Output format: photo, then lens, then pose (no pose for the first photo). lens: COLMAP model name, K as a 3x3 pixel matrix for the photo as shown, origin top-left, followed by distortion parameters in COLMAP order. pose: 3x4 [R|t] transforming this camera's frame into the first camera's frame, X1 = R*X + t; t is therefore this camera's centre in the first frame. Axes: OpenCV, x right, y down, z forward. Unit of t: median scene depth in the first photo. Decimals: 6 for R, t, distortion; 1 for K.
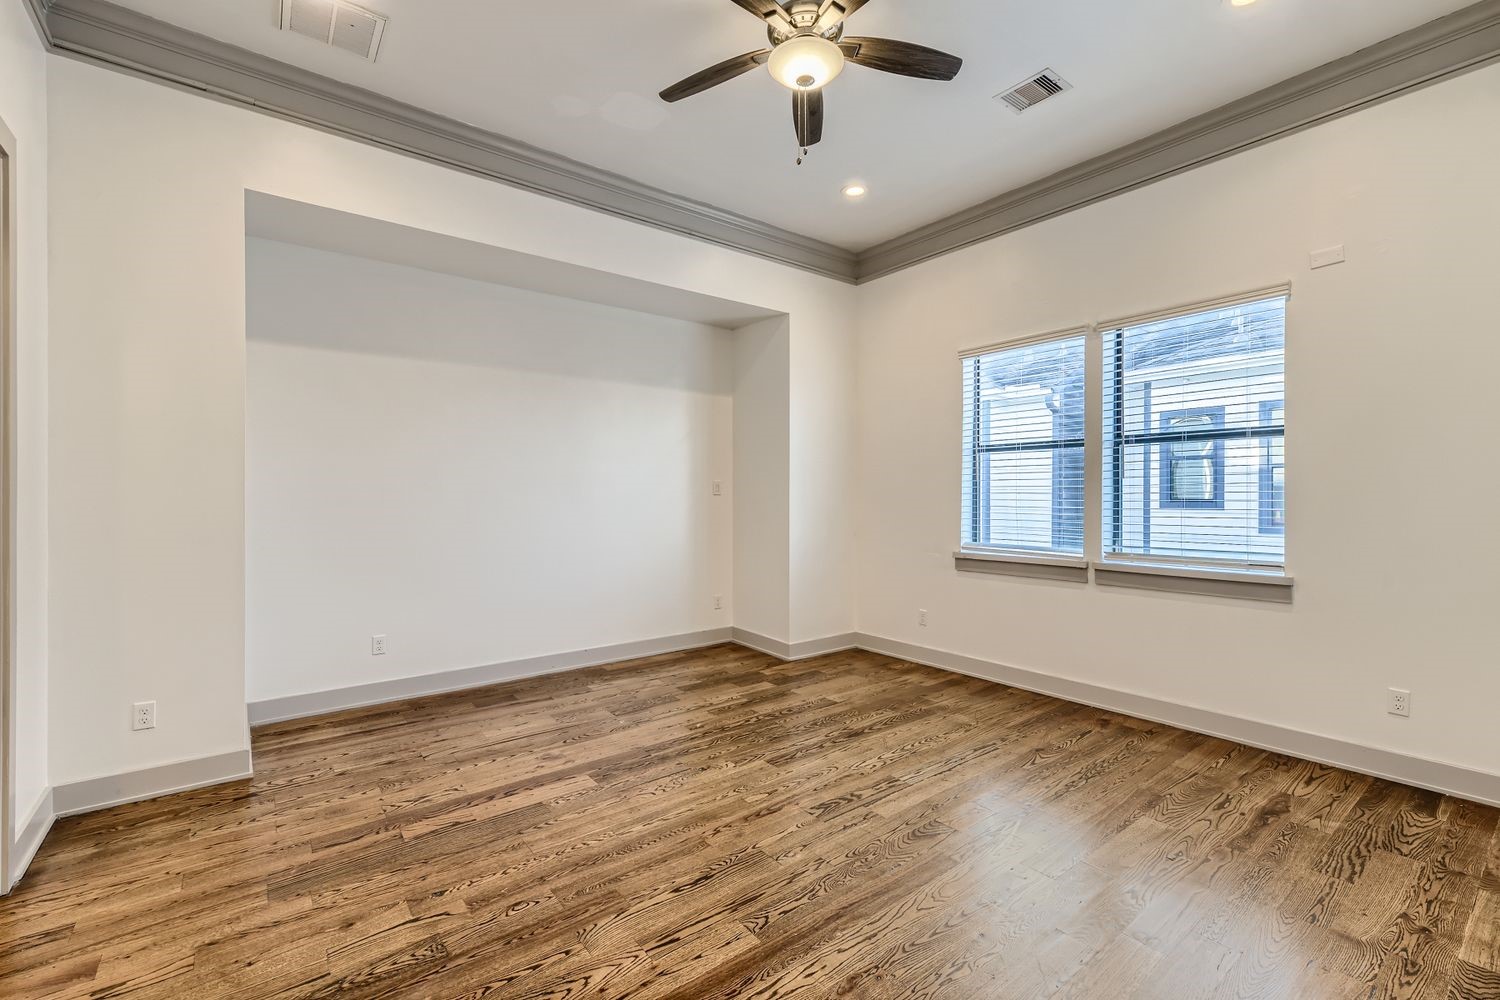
lens RADIAL K [[647.0, 0, 746.8], [0, 647.0, 502.6], [0, 0, 1]] dist [0.005444, 0.000328]
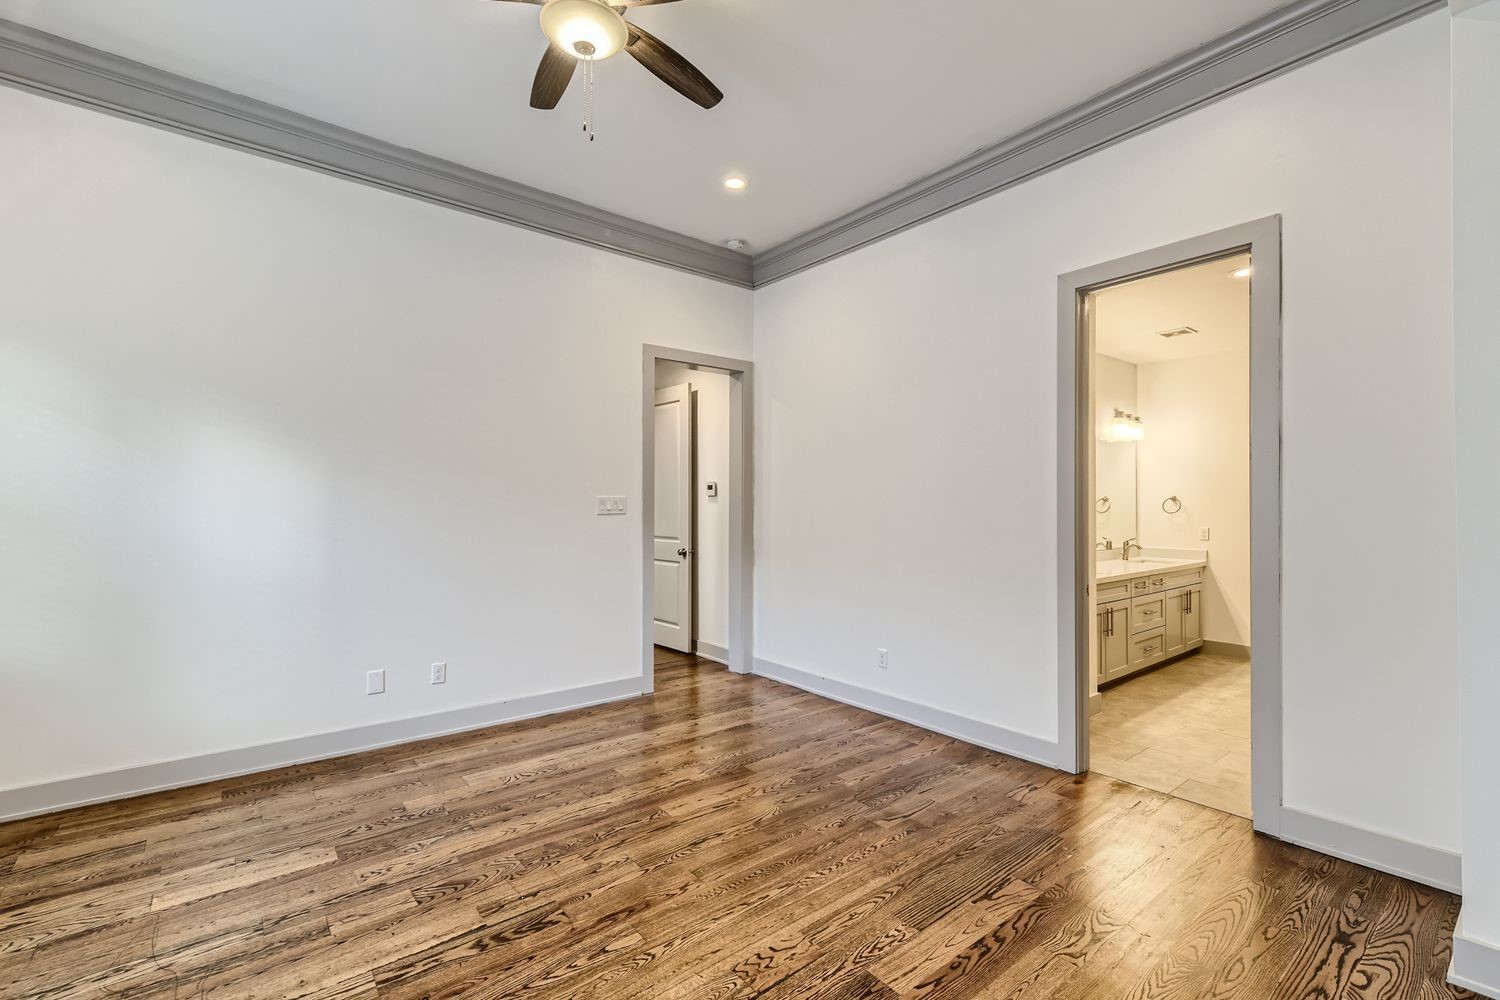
lens RADIAL K [[647.0, 0, 751.0], [0, 647.0, 498.4], [0, 0, 1]] dist [0.005444, 0.000328]
pose [[-0.999646, -0.001707, -0.026550, -0.121377], [-0.001800, 0.999992, 0.003492, -0.036012], [0.026544, 0.003539, -0.999641, 2.004815]]
